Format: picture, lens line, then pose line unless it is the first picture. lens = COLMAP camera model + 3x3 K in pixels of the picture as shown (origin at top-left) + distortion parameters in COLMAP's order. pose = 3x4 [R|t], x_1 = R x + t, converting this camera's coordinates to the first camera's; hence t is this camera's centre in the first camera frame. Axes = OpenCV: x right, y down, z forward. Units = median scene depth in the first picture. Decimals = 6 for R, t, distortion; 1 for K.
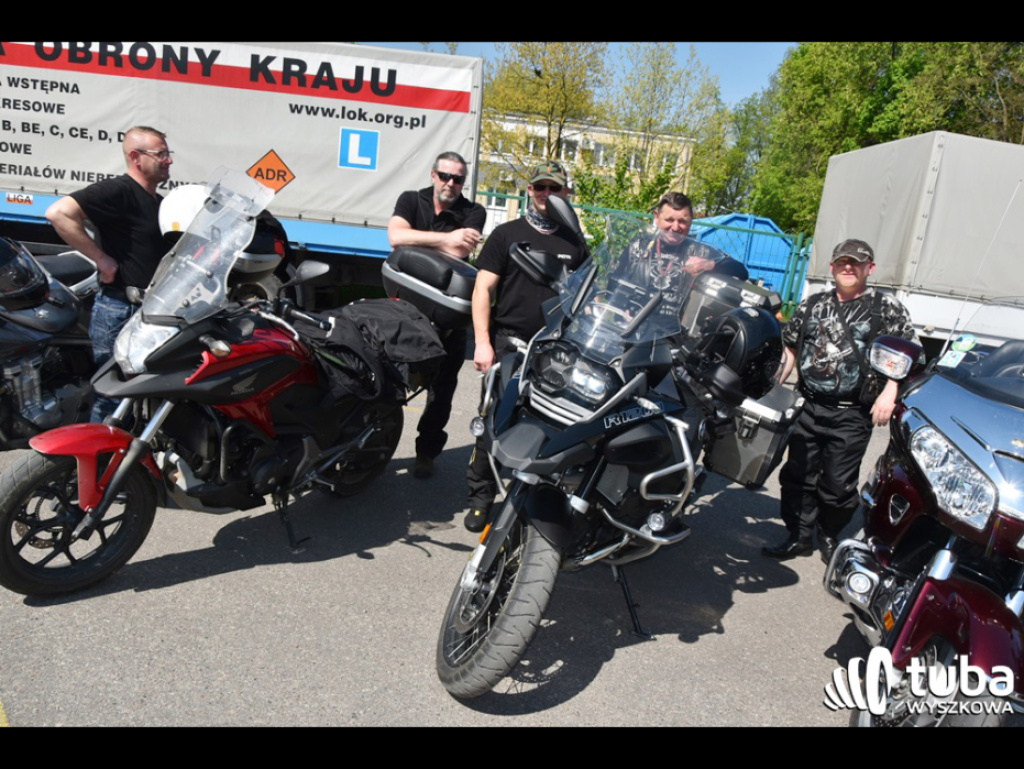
lens RADIAL K [[785.7, 0, 490.4], [0, 785.7, 380.4], [0, 0, 1]] dist [-0.047503, 0.011819]
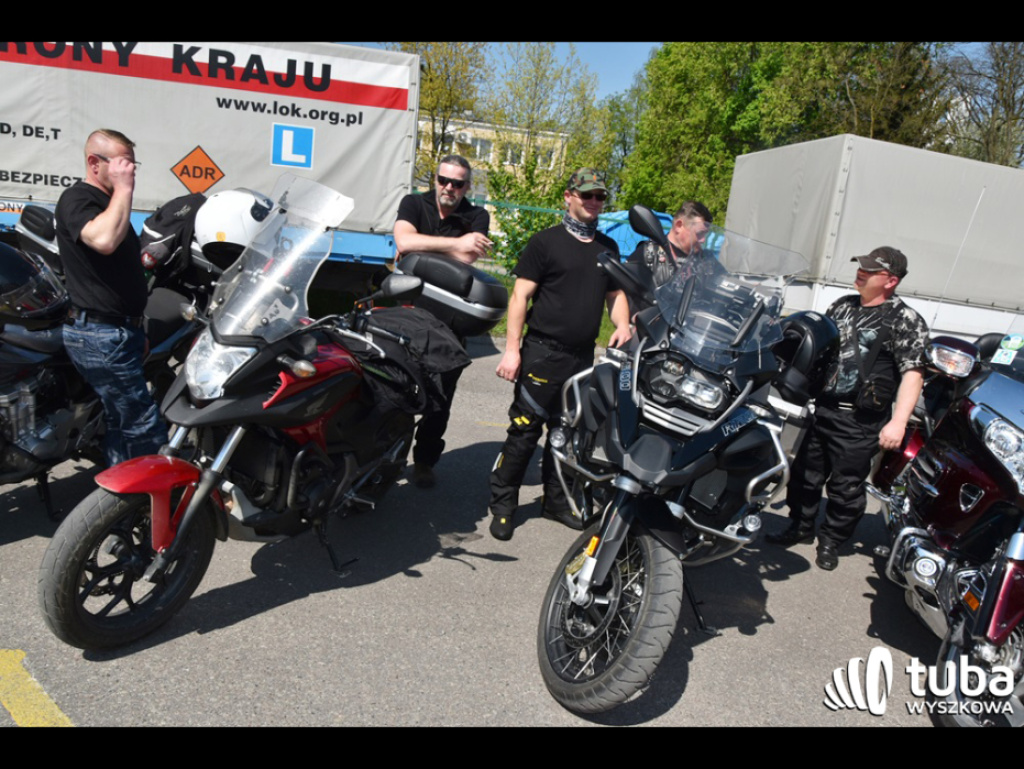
lens RADIAL K [[785.7, 0, 490.4], [0, 785.7, 380.4], [0, 0, 1]] dist [-0.047503, 0.011819]
pose [[0.986643, -0.036020, 0.158867, -0.196390], [0.034781, 0.999339, 0.010572, -0.020893], [-0.159143, -0.004905, 0.987243, 0.026332]]
